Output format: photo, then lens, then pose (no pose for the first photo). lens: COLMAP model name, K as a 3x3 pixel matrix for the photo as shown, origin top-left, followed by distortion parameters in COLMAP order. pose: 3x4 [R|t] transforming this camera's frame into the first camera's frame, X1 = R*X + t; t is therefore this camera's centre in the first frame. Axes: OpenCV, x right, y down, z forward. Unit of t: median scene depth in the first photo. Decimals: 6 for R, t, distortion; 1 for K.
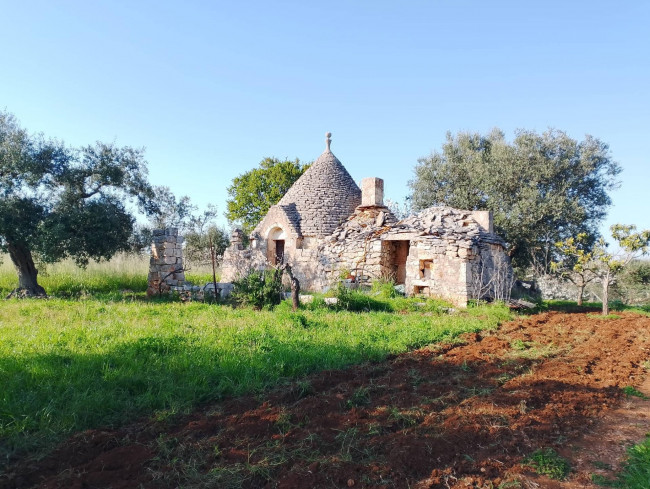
lens RADIAL K [[511.5, 0, 331.6], [0, 511.5, 247.3], [0, 0, 1]] dist [0.124448, -0.241830]
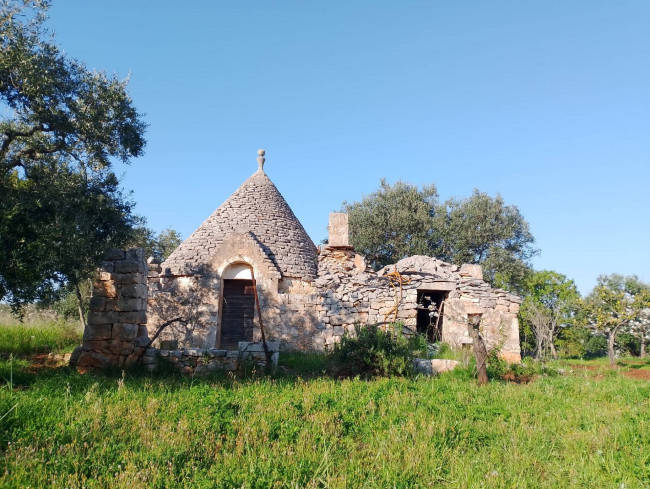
lens RADIAL K [[522.0, 0, 325.0], [0, 522.0, 244.5], [0, 0, 1]] dist [0.129718, -0.252412]
pose [[0.759196, 0.109403, 0.641602, -0.555737], [-0.043055, 0.992054, -0.118214, 0.021418], [-0.649437, 0.062123, 0.757874, 0.403746]]
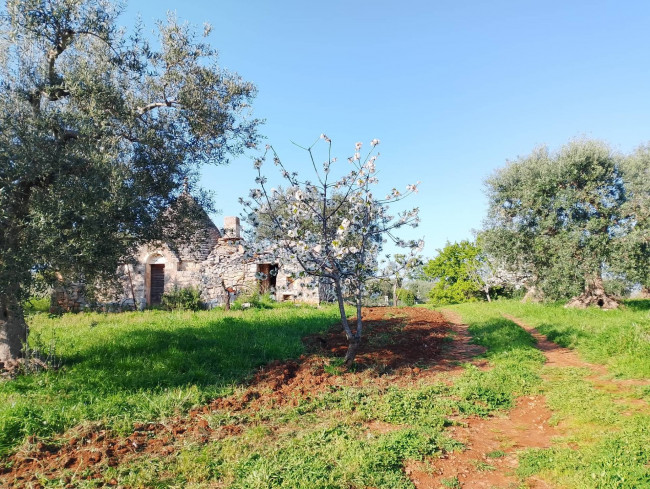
lens RADIAL K [[511.5, 0, 331.6], [0, 511.5, 247.3], [0, 0, 1]] dist [0.124448, -0.241830]
pose [[0.871313, 0.013360, 0.490546, -0.388351], [0.011016, 0.998845, -0.046771, 0.008479], [-0.490604, 0.046156, 0.870159, -0.305806]]
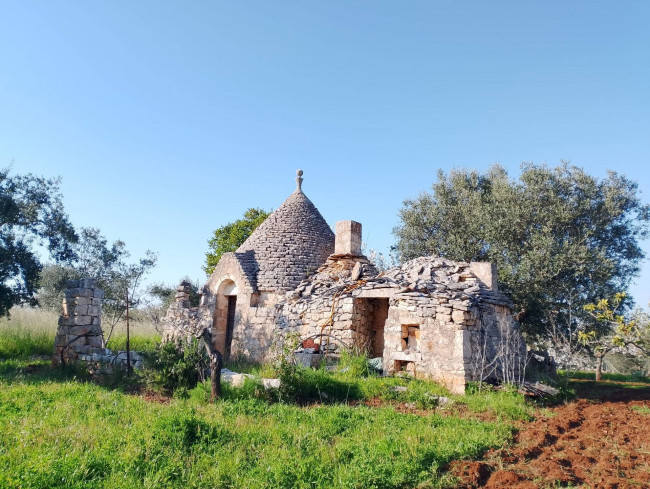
lens RADIAL K [[517.3, 0, 328.9], [0, 517.3, 243.9], [0, 0, 1]] dist [0.105148, -0.192648]
pose [[0.999877, 0.015619, -0.001468, 0.057016], [-0.015683, 0.992960, -0.117409, -0.001726], [-0.000376, 0.117418, 0.993083, 0.204432]]
